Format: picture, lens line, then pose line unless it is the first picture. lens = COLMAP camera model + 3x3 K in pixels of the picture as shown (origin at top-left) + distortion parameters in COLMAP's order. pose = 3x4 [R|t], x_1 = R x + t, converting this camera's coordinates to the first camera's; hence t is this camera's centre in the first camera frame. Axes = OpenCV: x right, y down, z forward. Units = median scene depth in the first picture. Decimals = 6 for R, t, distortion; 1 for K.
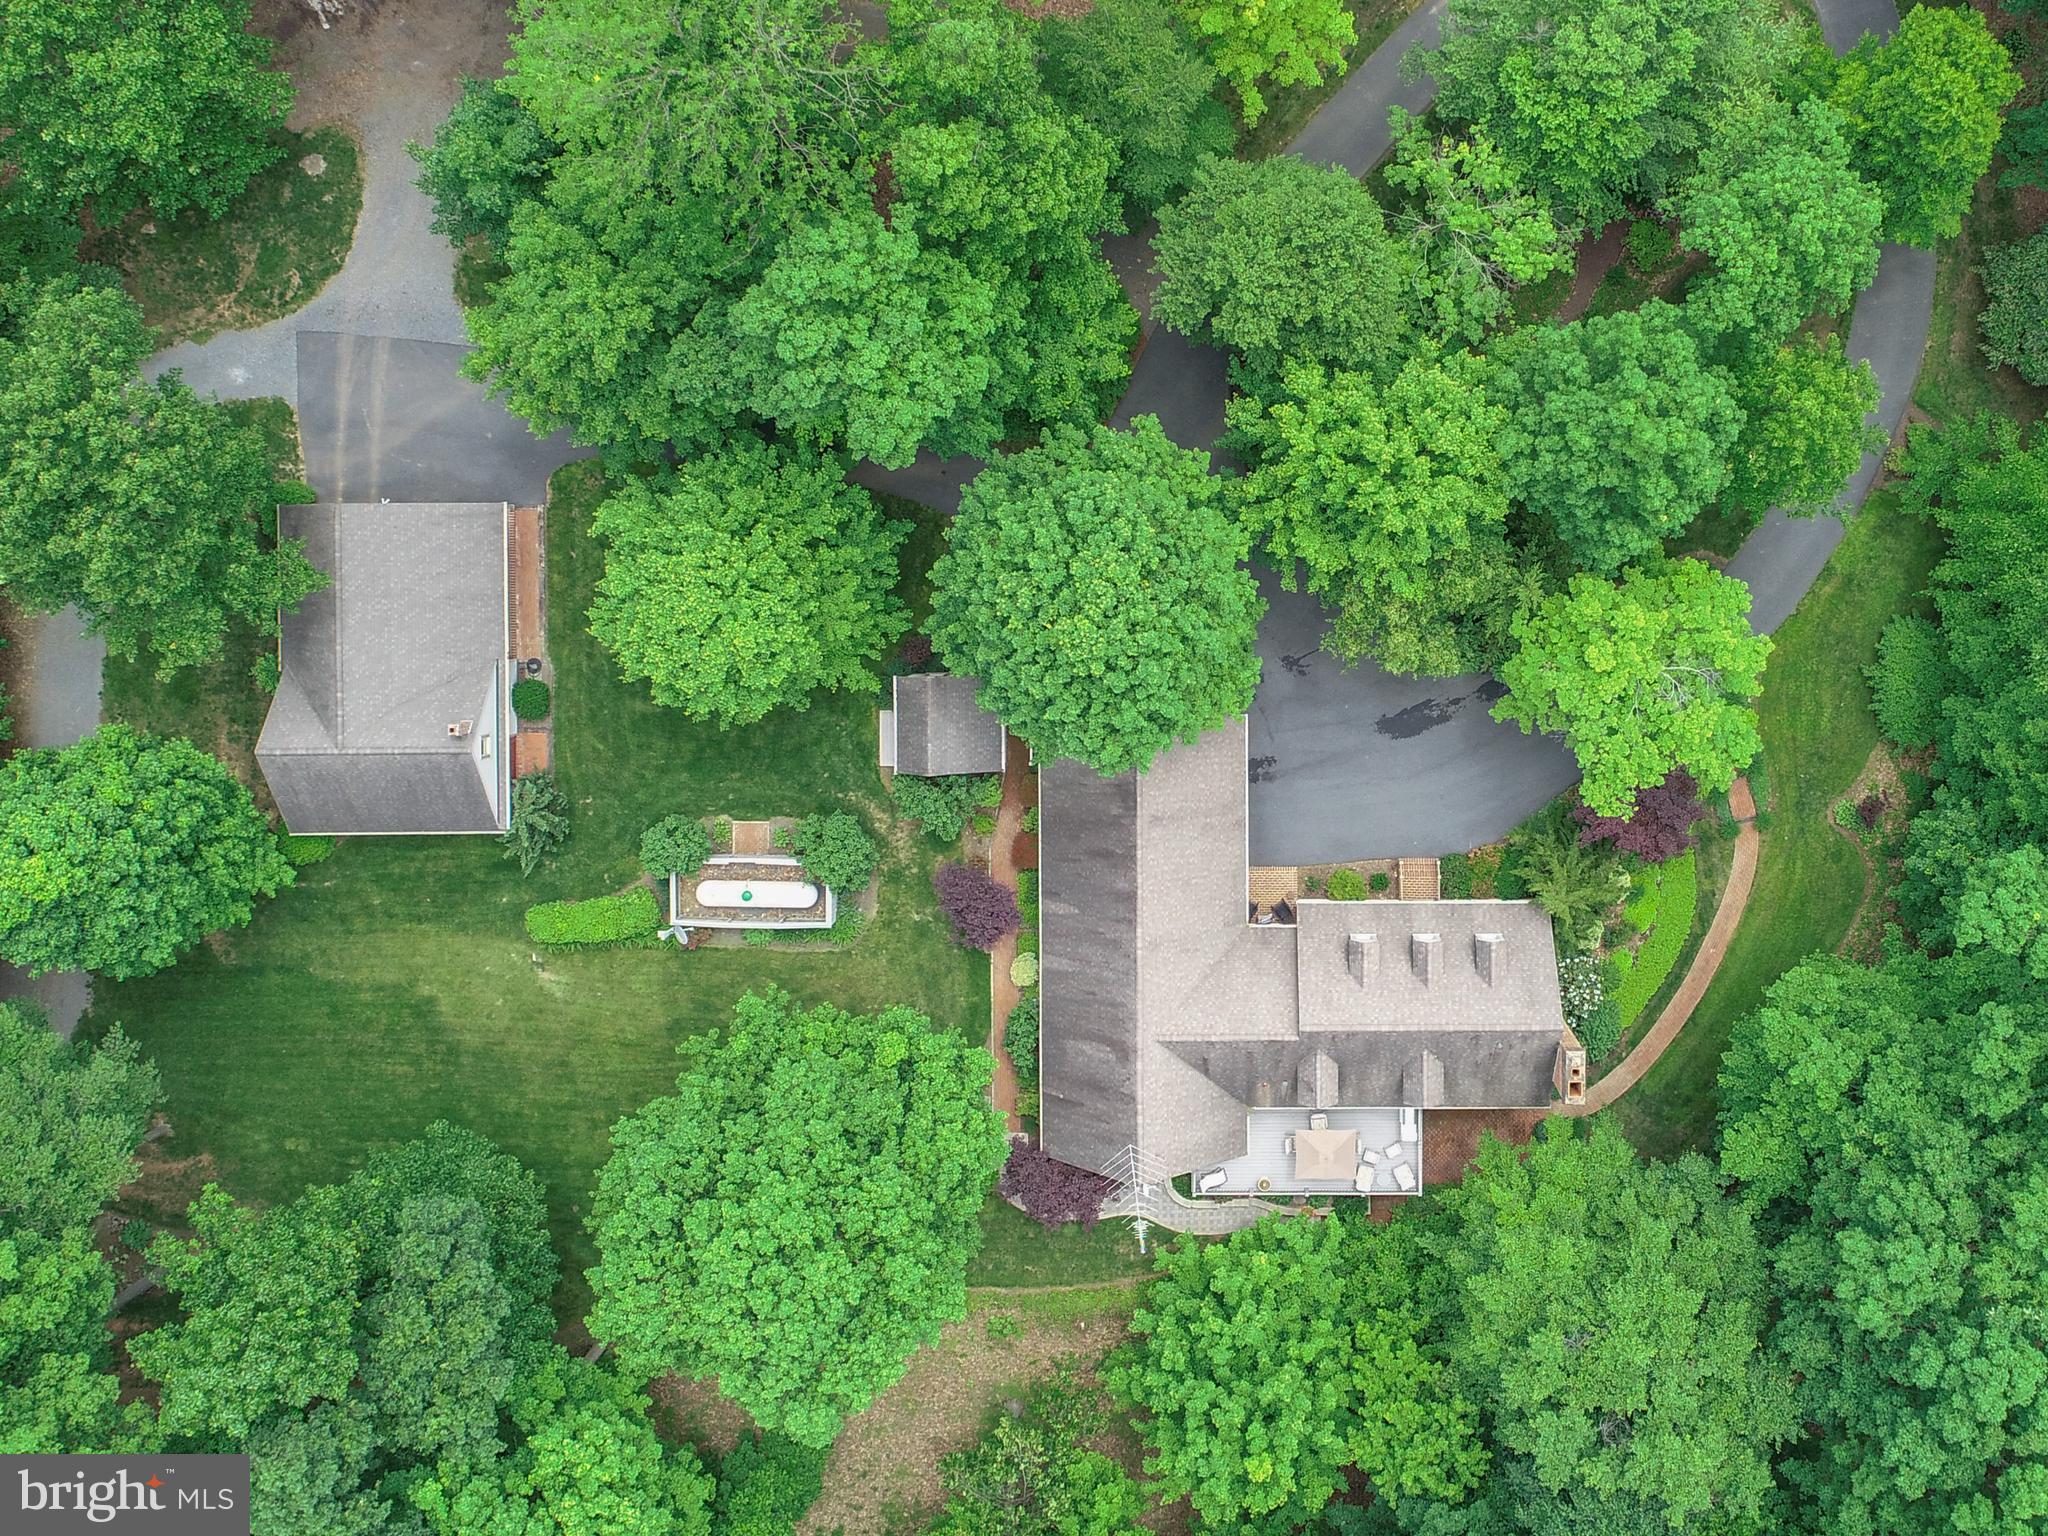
lens RADIAL K [[2461.2, 0, 1187.7], [0, 2461.2, 571.6], [0, 0, 1]] dist [-0.004059, 0.017426]
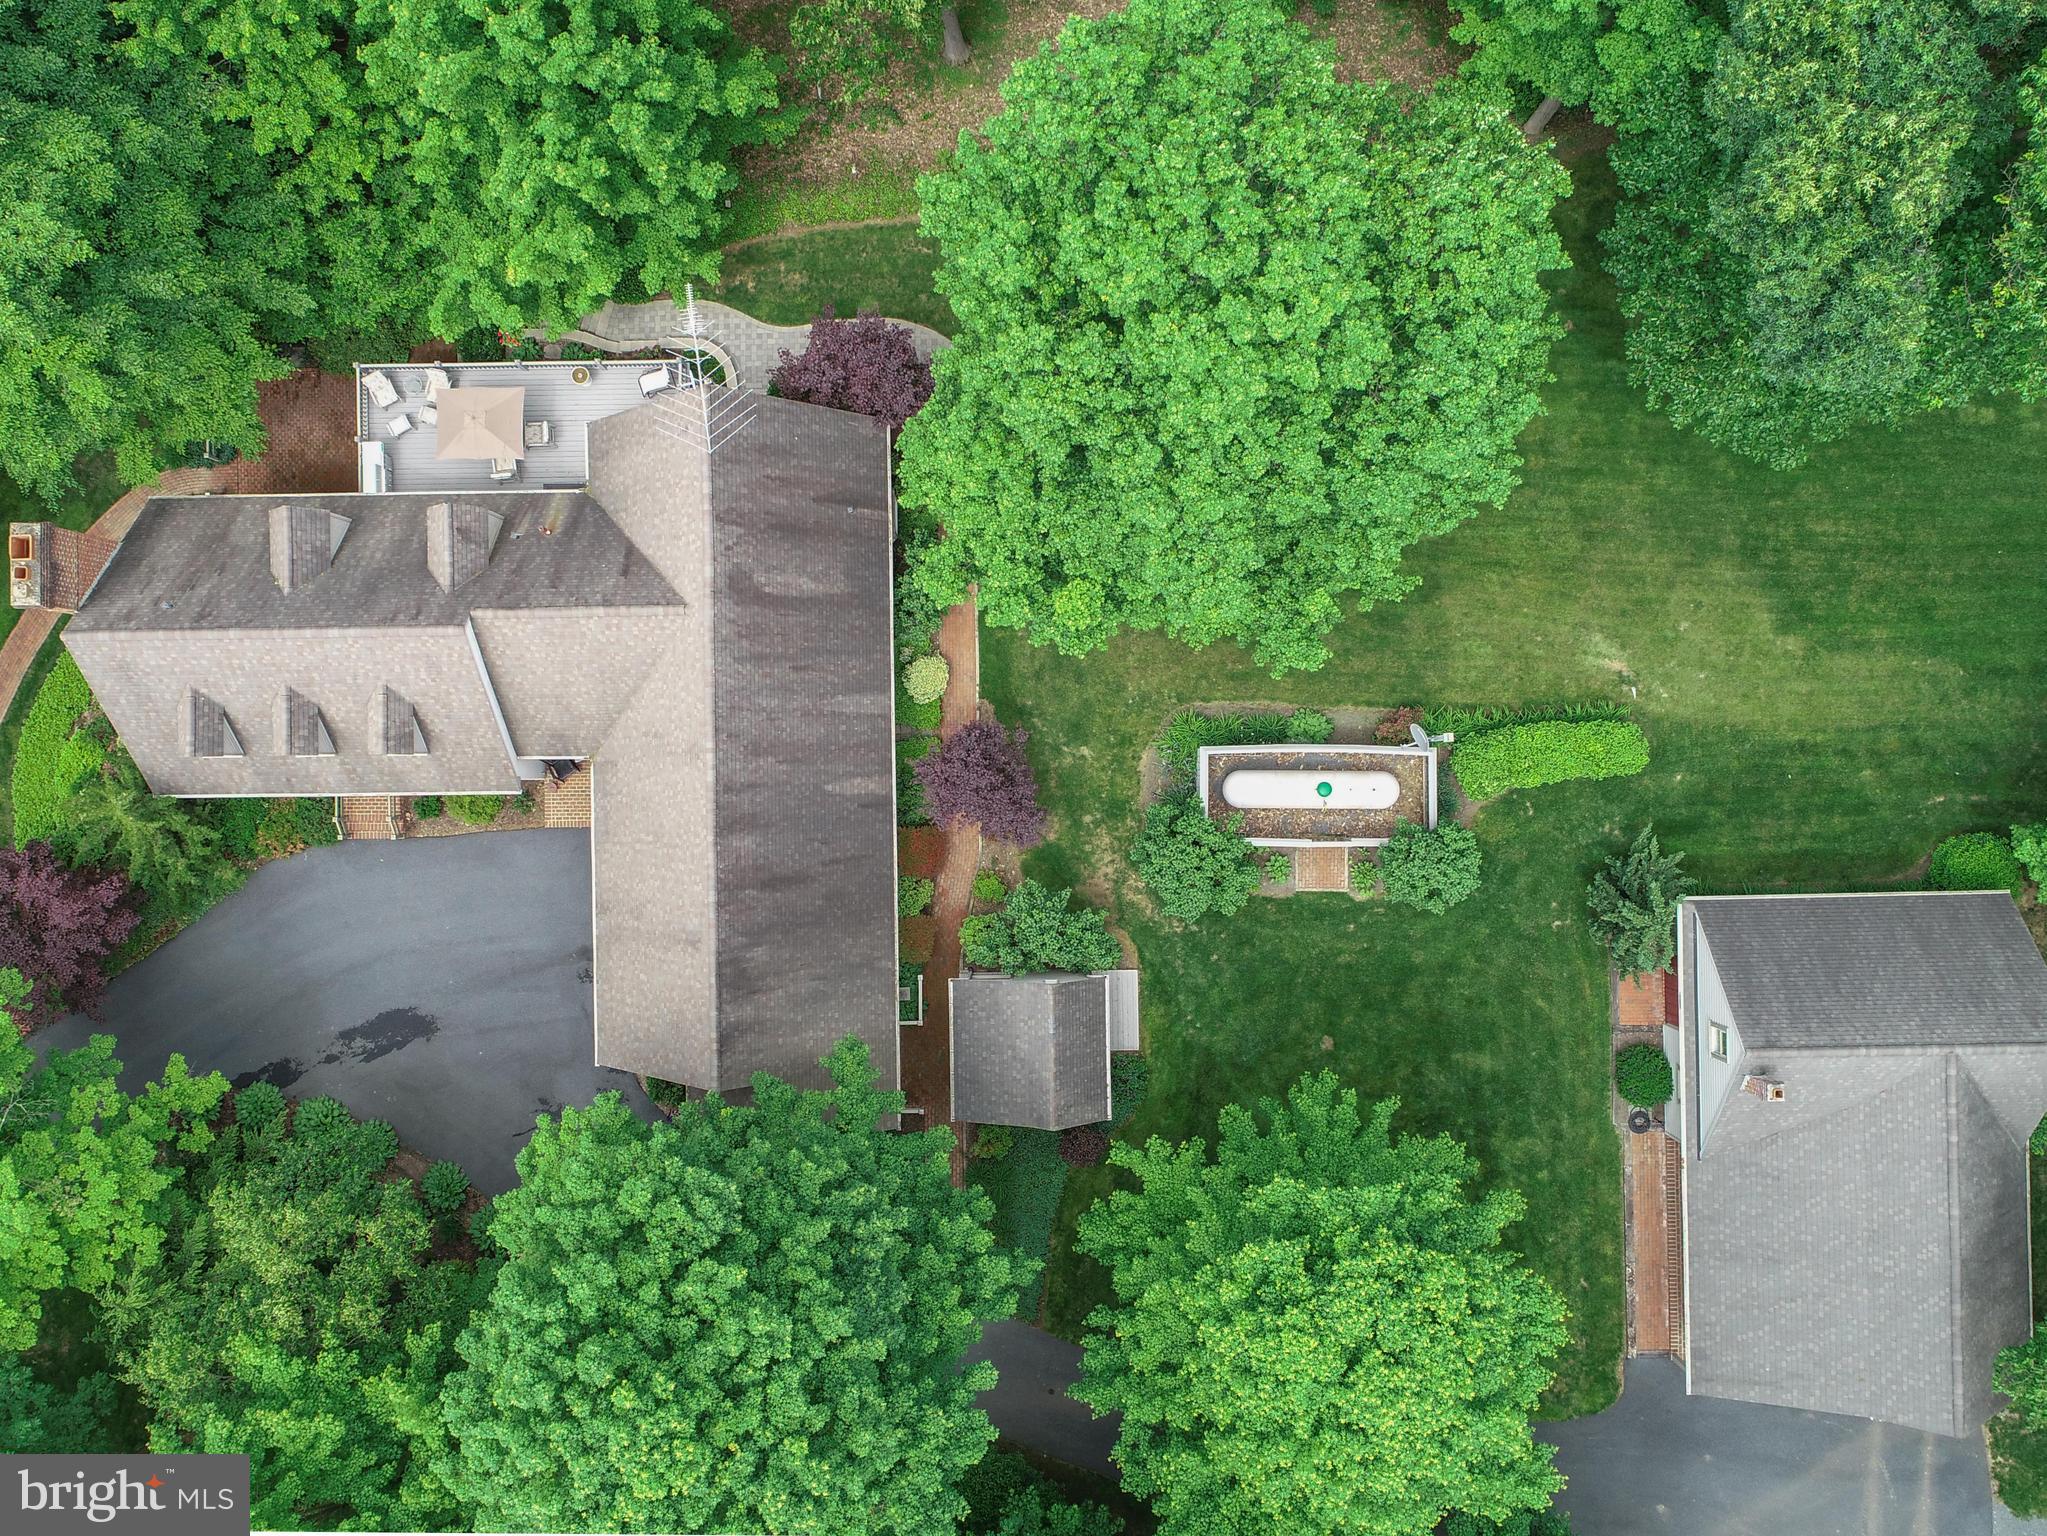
lens RADIAL K [[1851.8, 0, 1046.3], [0, 1851.8, 730.2], [0, 0, 1]] dist [0.000660, 0.001125]
pose [[-0.999775, 0.006945, 0.020042, -0.114040], [-0.006853, -0.999966, 0.004686, 0.149435], [0.020073, 0.004548, 0.999788, 0.490942]]
